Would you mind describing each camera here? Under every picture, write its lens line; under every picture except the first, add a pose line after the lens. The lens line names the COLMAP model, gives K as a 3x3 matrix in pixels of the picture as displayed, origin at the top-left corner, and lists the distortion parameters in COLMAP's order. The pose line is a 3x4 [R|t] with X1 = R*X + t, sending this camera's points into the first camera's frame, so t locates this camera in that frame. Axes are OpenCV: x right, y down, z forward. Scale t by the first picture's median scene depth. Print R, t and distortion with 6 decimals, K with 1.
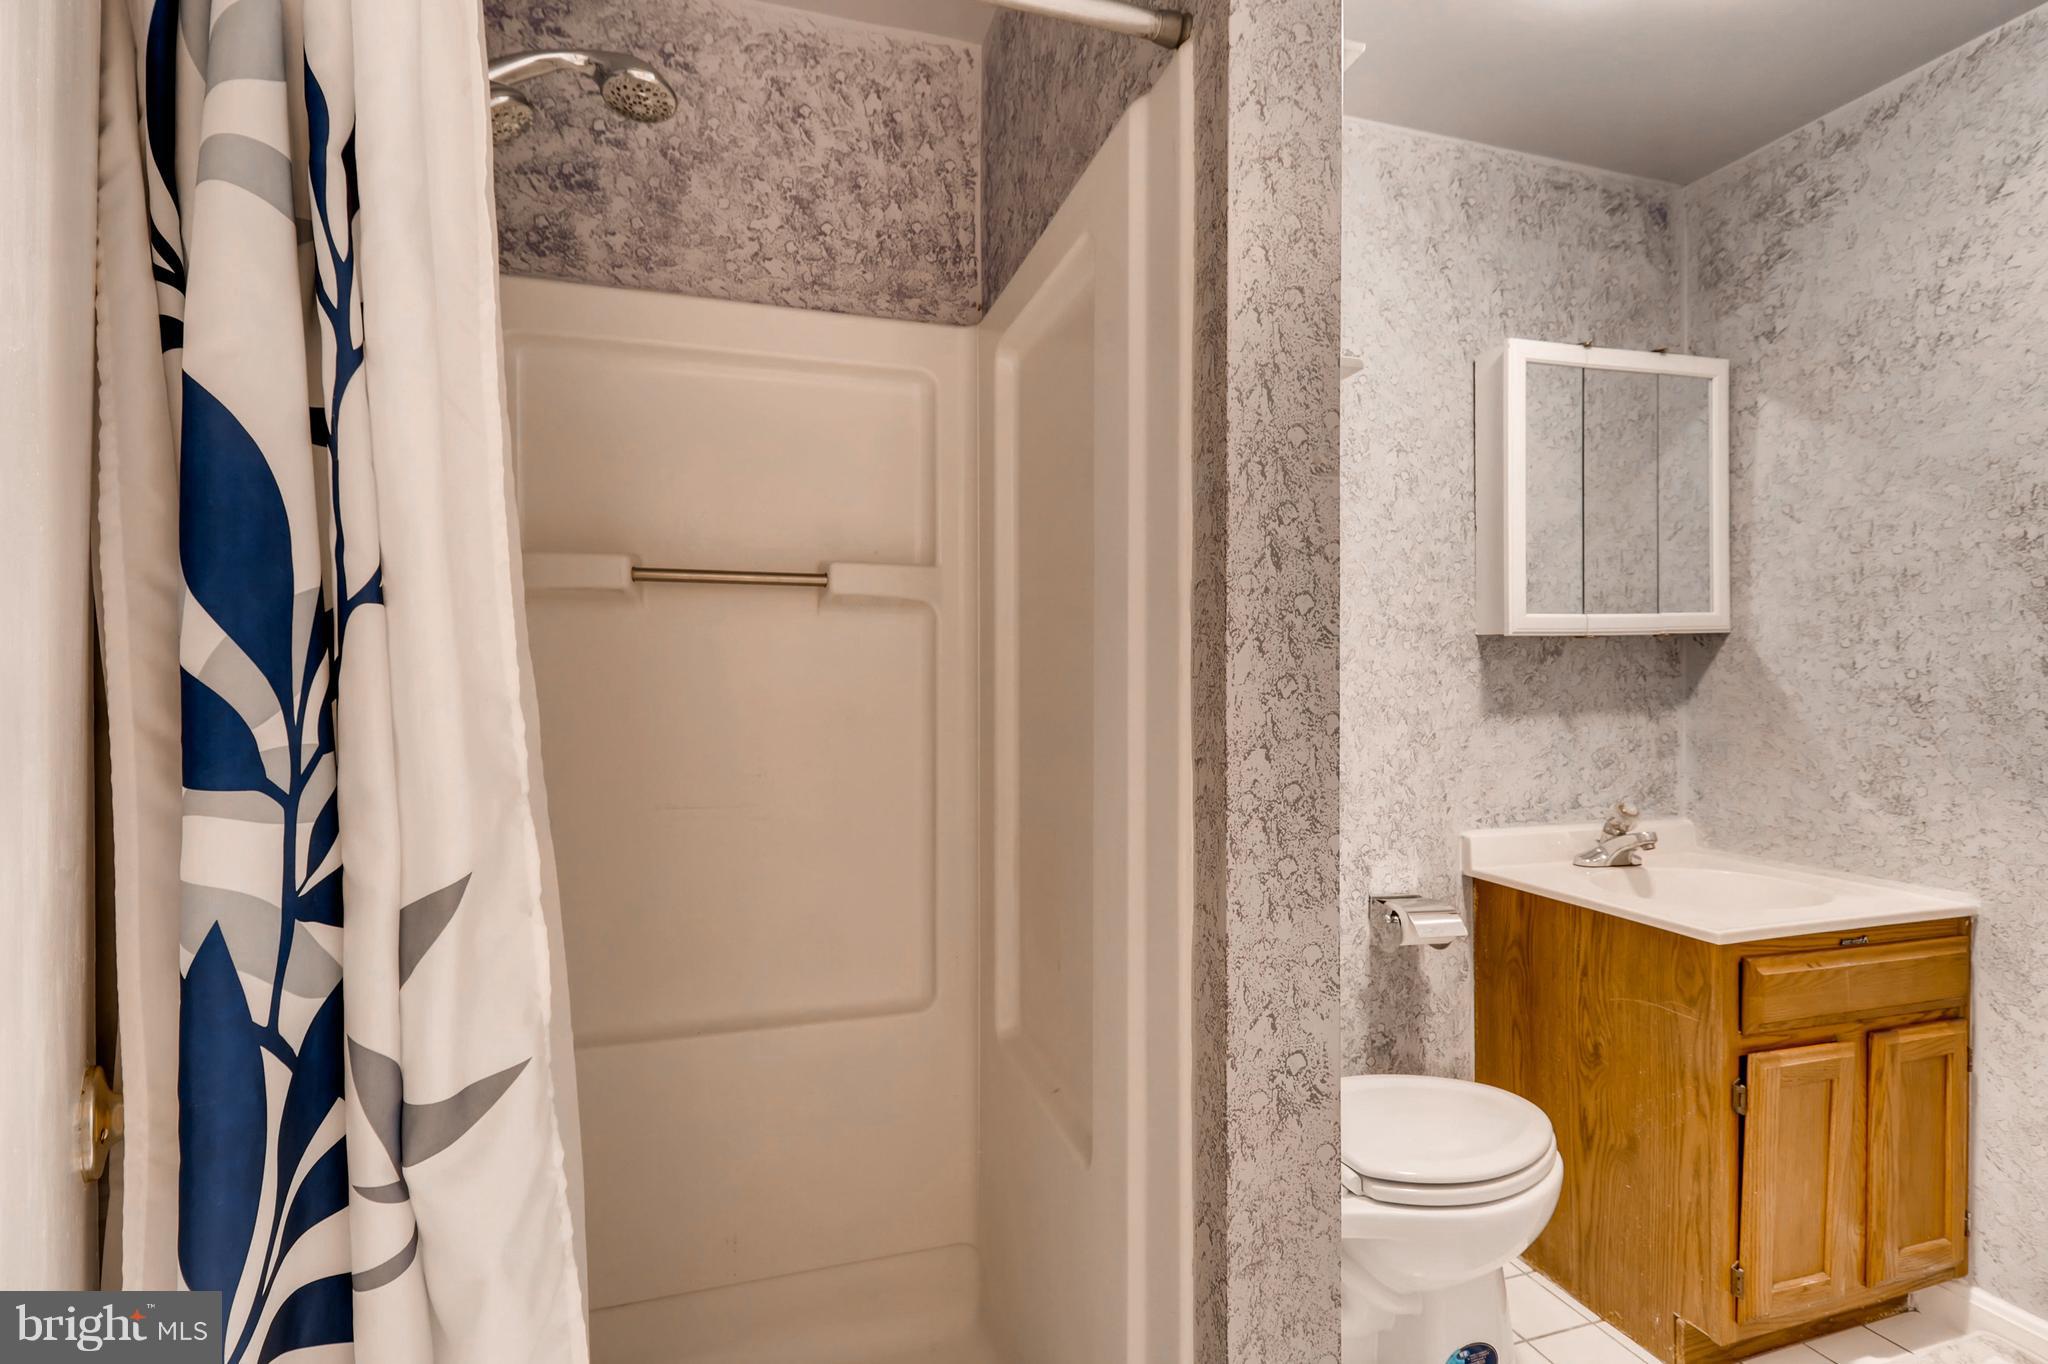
lens RADIAL K [[943.4, 0, 1032.3], [0, 943.4, 683.1], [0, 0, 1]] dist [-0.000268, -0.002137]
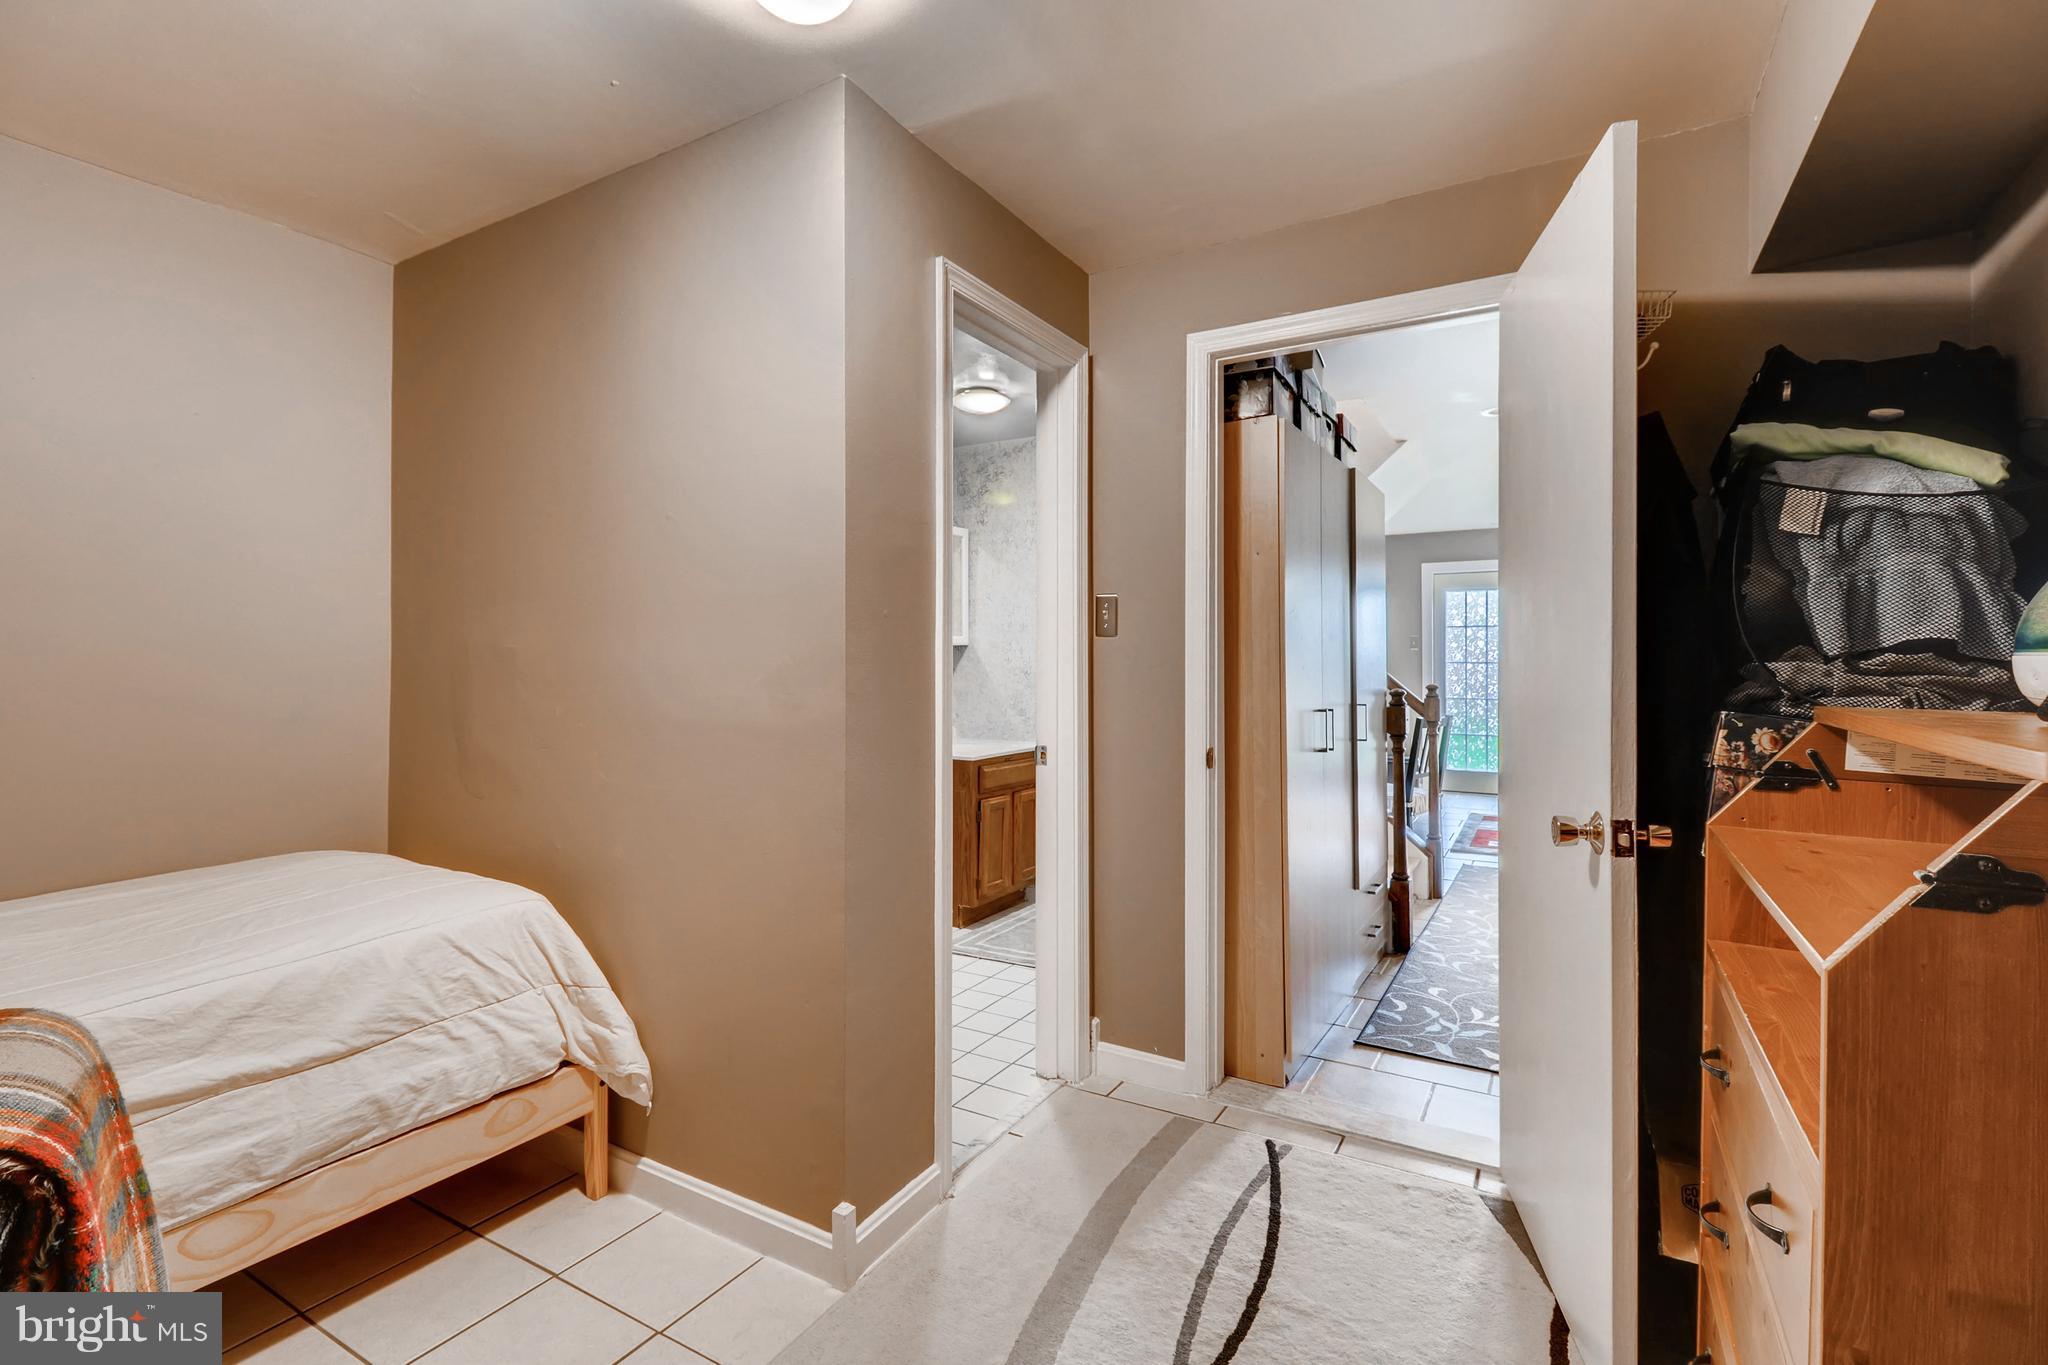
lens RADIAL K [[943.4, 0, 1022.6], [0, 943.4, 675.8], [0, 0, 1]] dist [-0.000268, -0.002137]
pose [[0.734312, 0.001316, 0.678811, -0.833134], [-0.000454, 0.999999, -0.001447, 0.029293], [-0.678812, 0.000754, 0.734312, -0.900906]]
